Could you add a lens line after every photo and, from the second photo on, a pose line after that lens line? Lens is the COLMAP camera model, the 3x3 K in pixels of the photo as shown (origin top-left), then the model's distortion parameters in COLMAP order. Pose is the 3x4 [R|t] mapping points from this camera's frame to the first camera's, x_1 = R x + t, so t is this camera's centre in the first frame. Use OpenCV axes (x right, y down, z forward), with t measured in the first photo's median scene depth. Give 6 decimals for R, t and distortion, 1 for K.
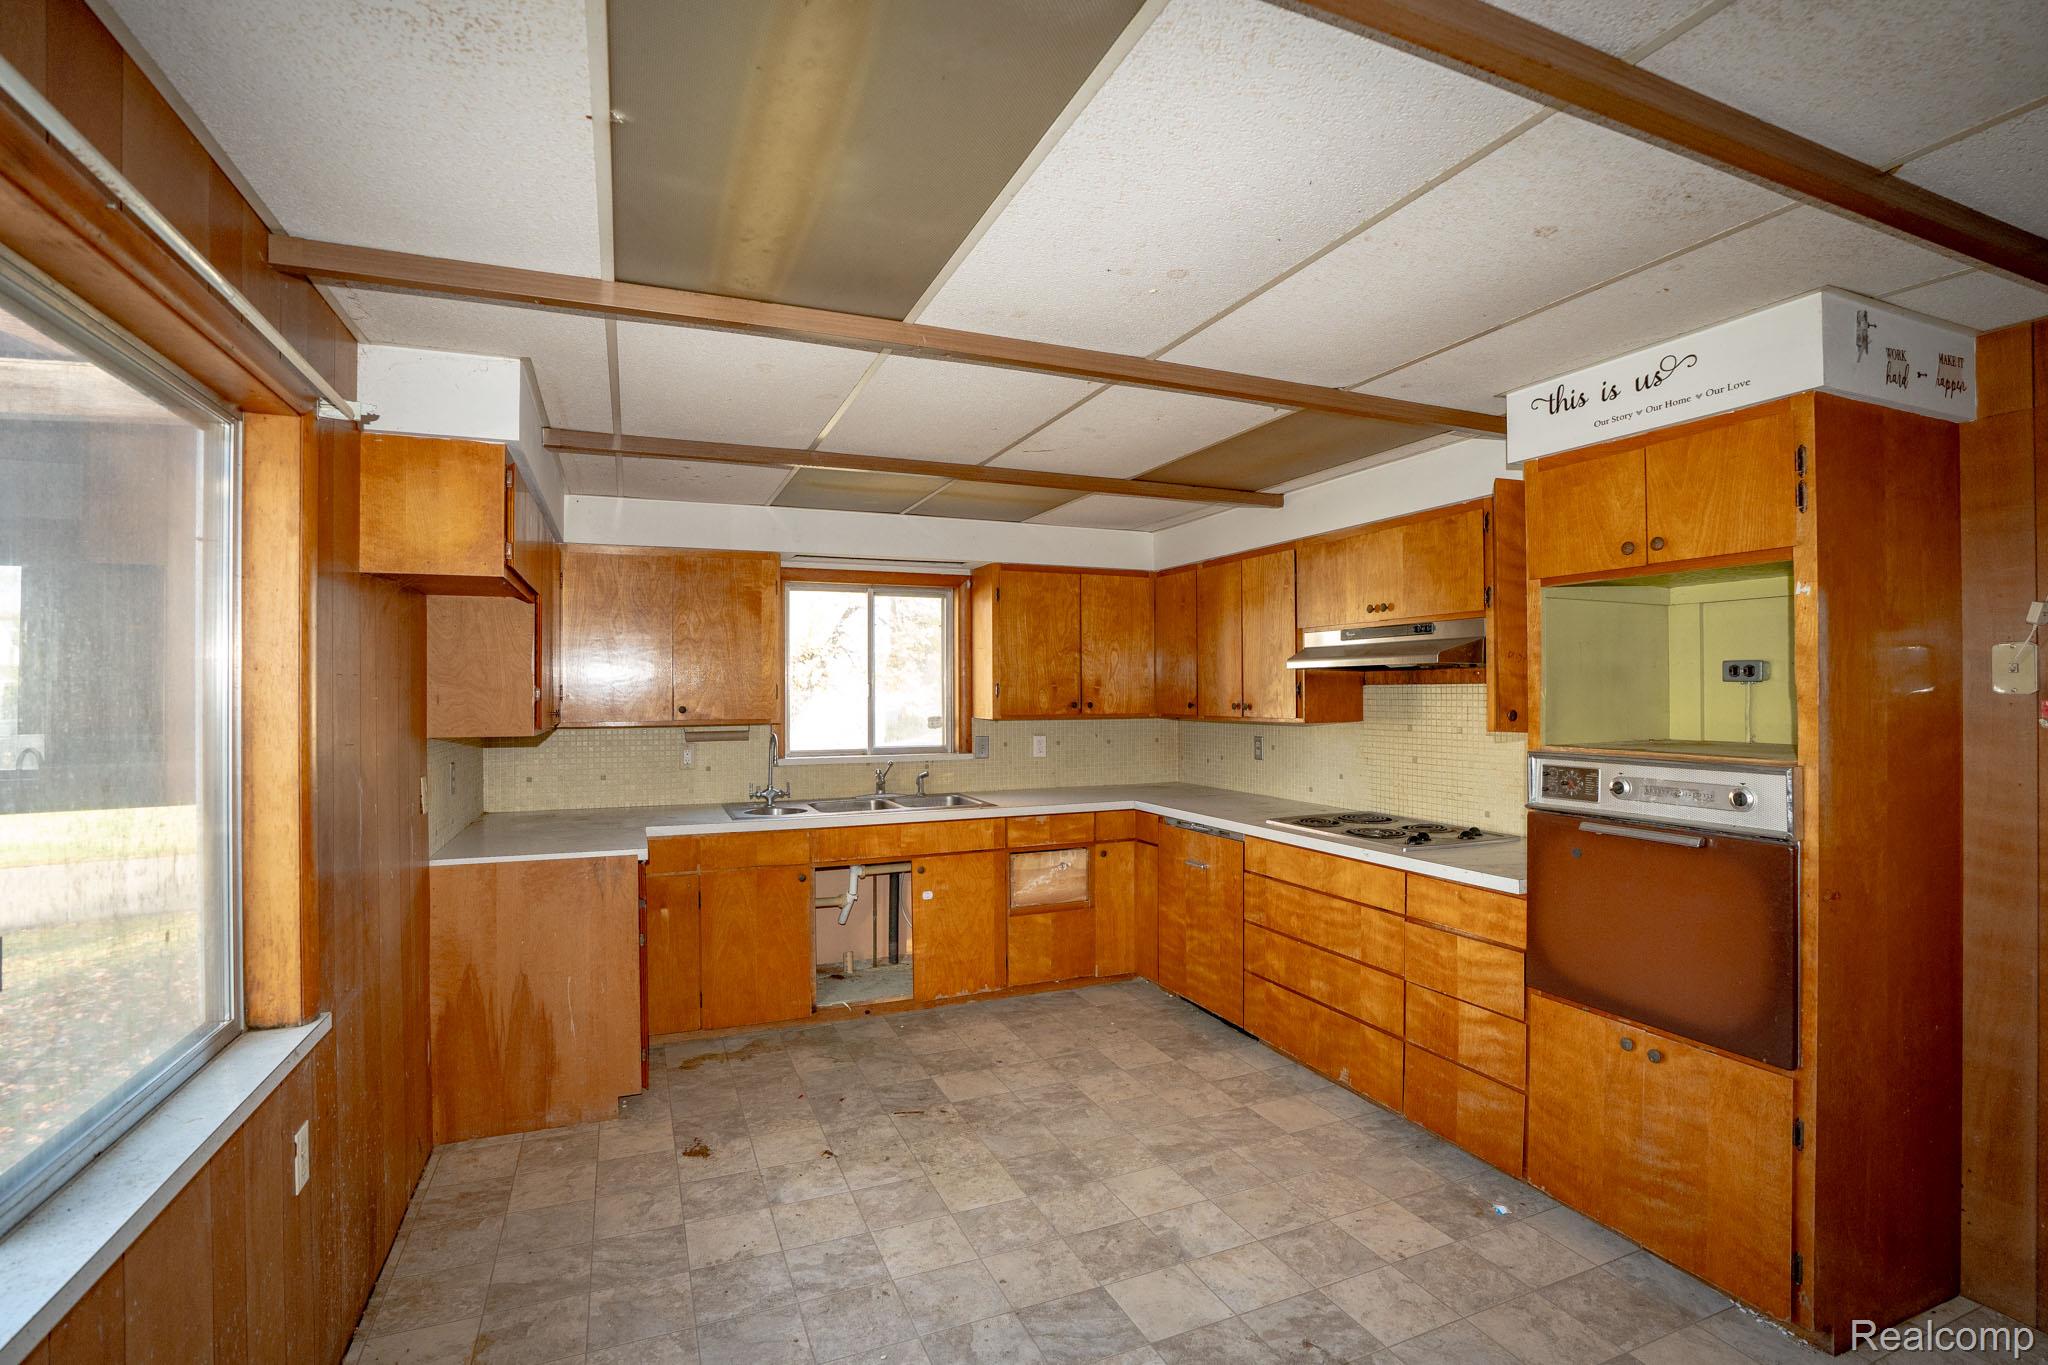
lens RADIAL K [[962.4, 0, 1024.0], [0, 962.4, 682.5], [0, 0, 1]] dist [-0.072427, 0.027043]
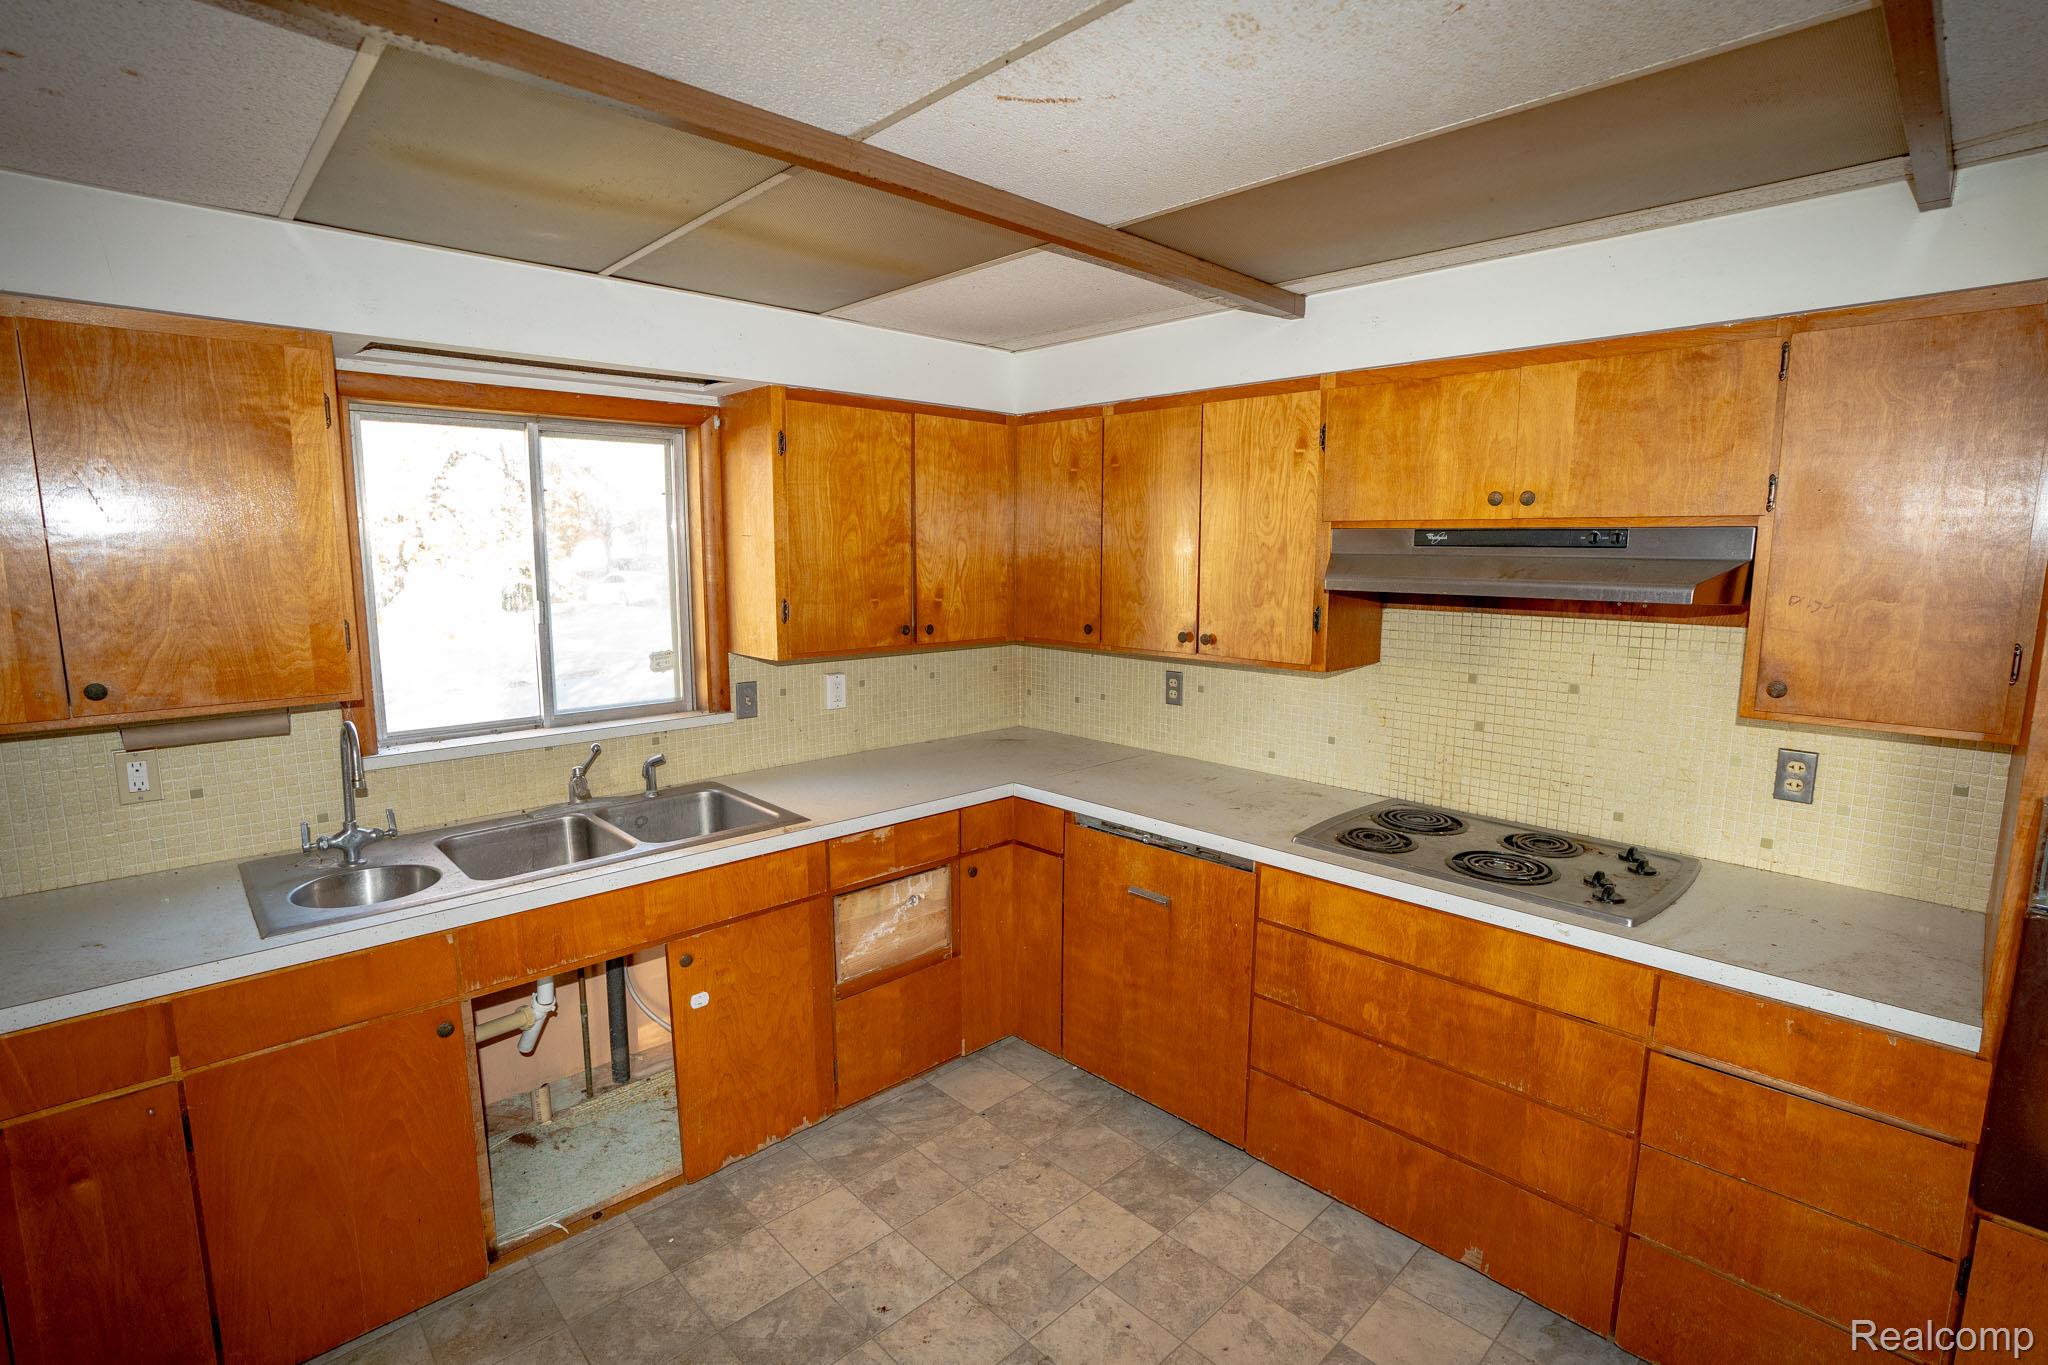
lens RADIAL K [[962.4, 0, 1024.0], [0, 962.4, 682.5], [0, 0, 1]] dist [-0.072427, 0.027043]
pose [[0.932879, -0.042993, 0.357614, -0.108131], [-0.010476, 0.989192, 0.146252, -0.037504], [-0.360036, -0.140182, 0.922346, 0.436405]]
